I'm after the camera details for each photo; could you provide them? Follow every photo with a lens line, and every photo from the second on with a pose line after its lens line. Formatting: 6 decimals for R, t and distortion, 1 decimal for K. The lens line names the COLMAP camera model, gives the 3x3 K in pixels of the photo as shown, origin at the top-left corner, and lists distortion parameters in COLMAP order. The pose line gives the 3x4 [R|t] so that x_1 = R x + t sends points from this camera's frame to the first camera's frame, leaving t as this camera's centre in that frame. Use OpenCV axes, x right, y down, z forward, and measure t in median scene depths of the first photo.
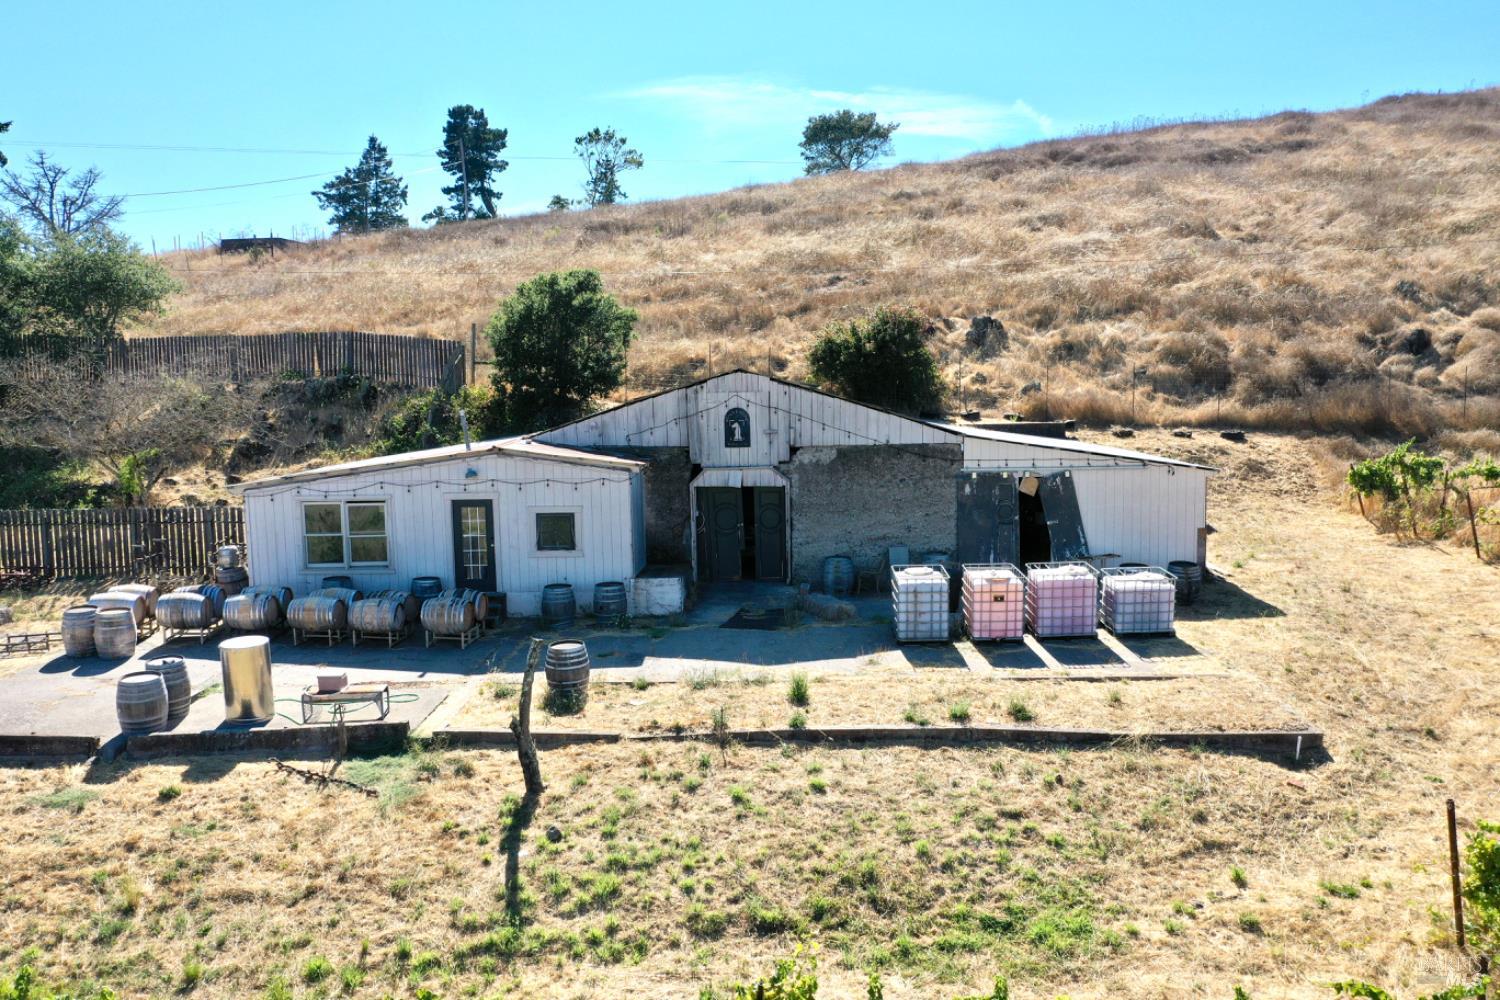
lens RADIAL K [[1183.8, 0, 751.3], [0, 1183.8, 492.1], [0, 0, 1]] dist [0.002440, -0.010932]
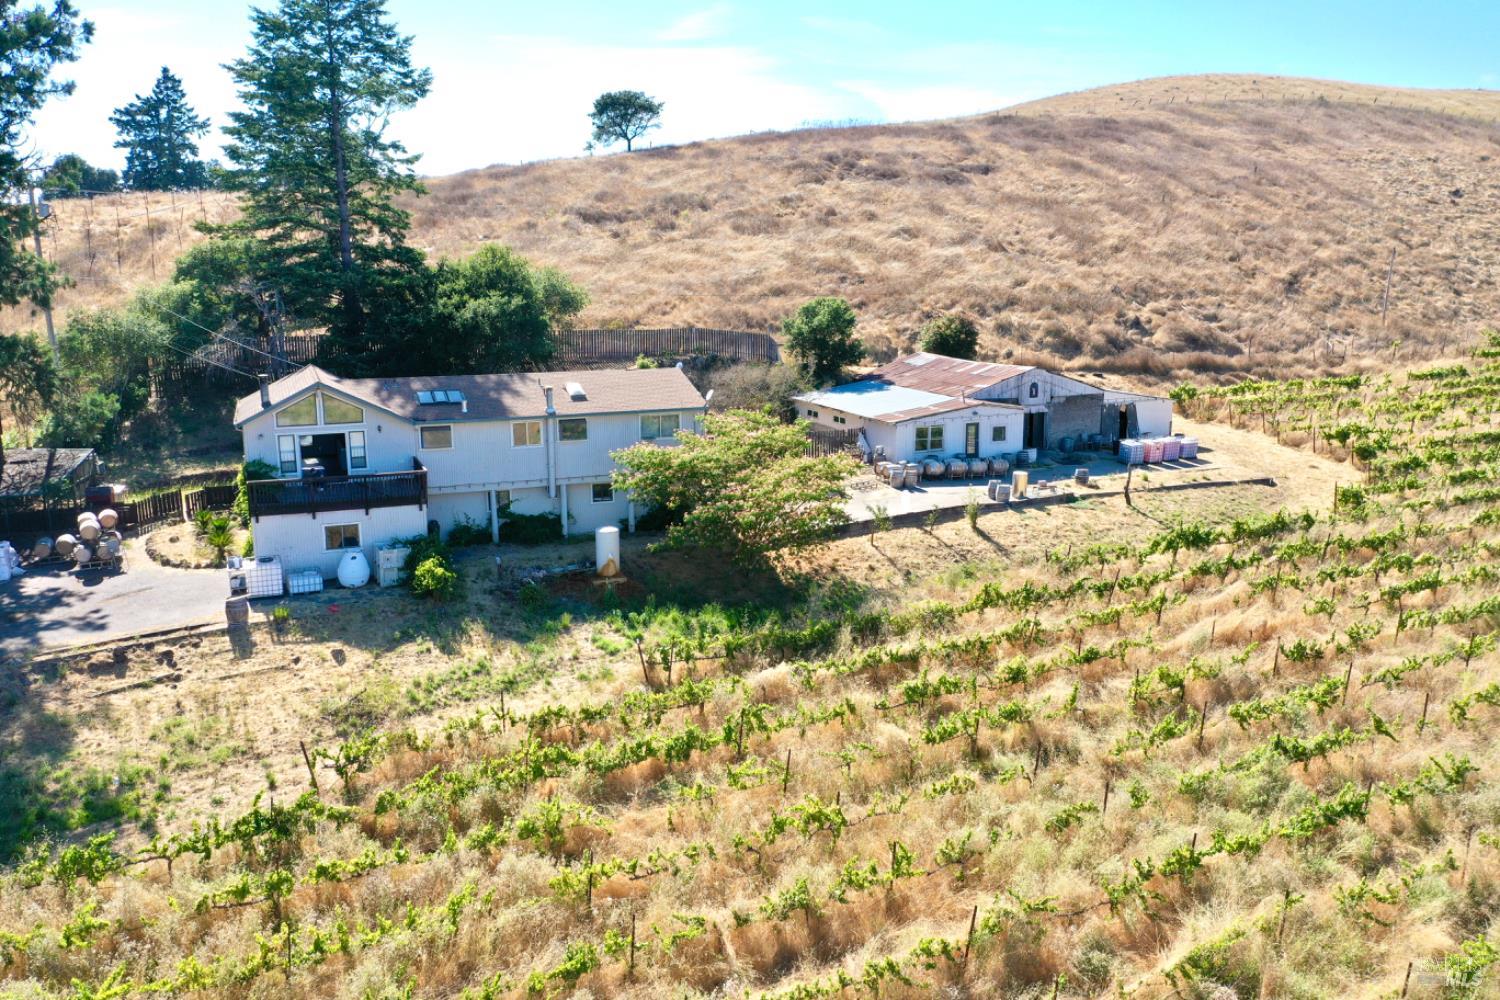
lens RADIAL K [[1183.8, 0, 751.3], [0, 1183.8, 492.1], [0, 0, 1]] dist [0.002440, -0.010932]
pose [[0.904575, -0.068526, 0.420770, -1.111518], [0.025356, 0.993897, 0.107354, -0.083780], [-0.425559, -0.086441, 0.900793, -0.719441]]
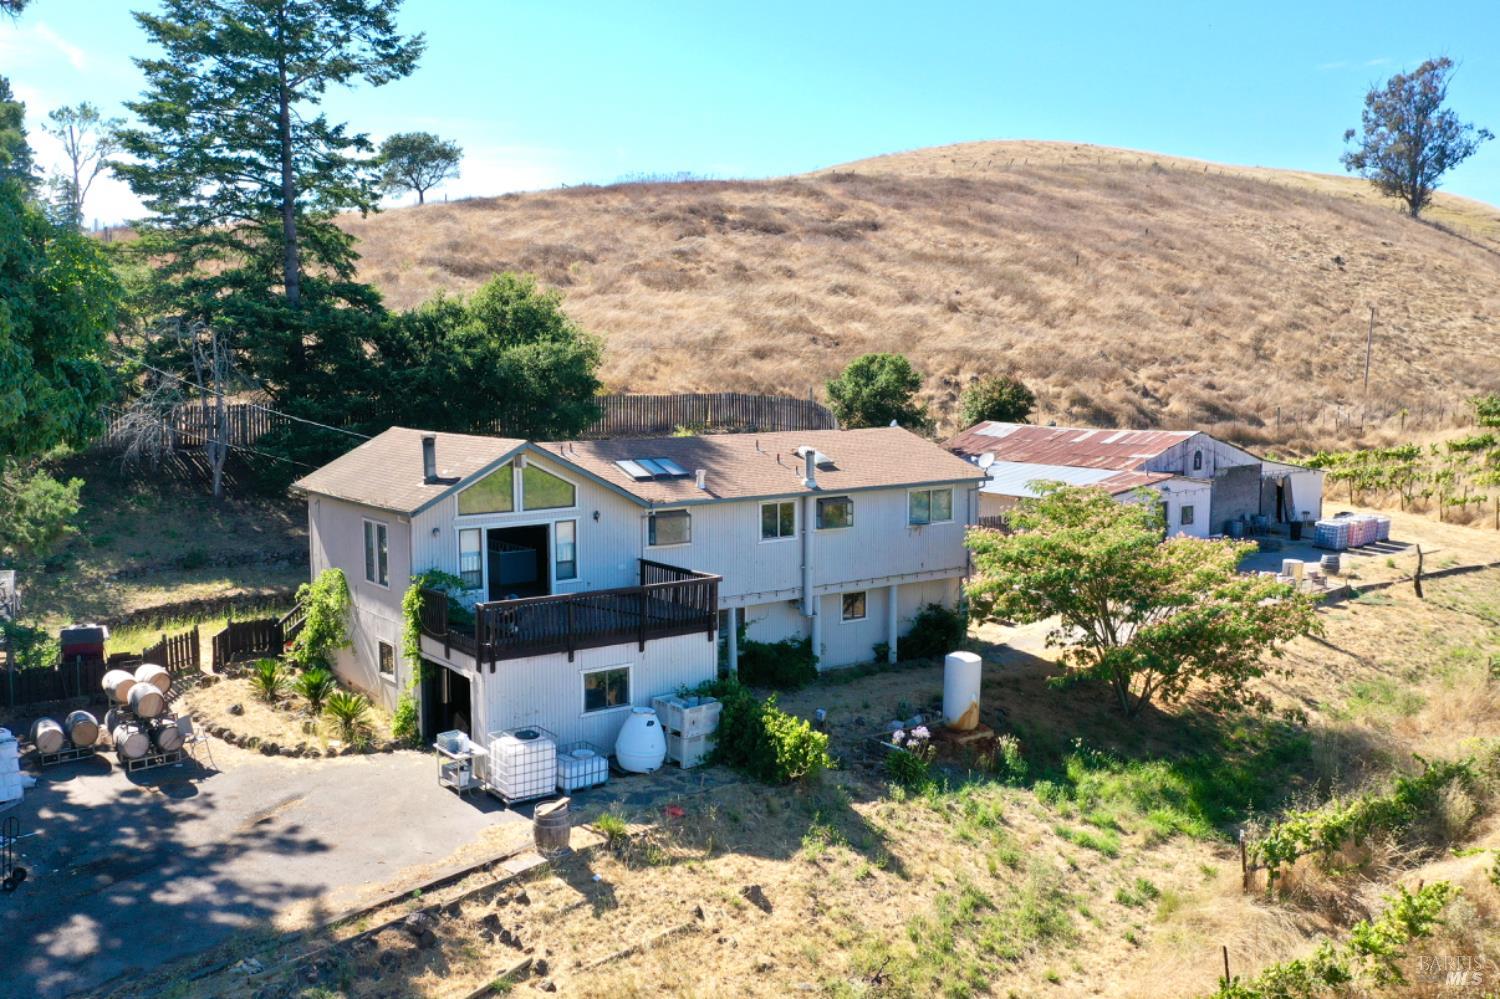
lens RADIAL K [[1345.8, 0, 654.0], [0, 1345.8, 471.0], [0, 0, 1]] dist [-0.002295, -0.003838]
pose [[0.809110, -0.040733, 0.586243, -1.410025], [0.047418, 0.998867, 0.003958, -0.059502], [-0.585740, 0.024596, 0.810125, -0.213906]]
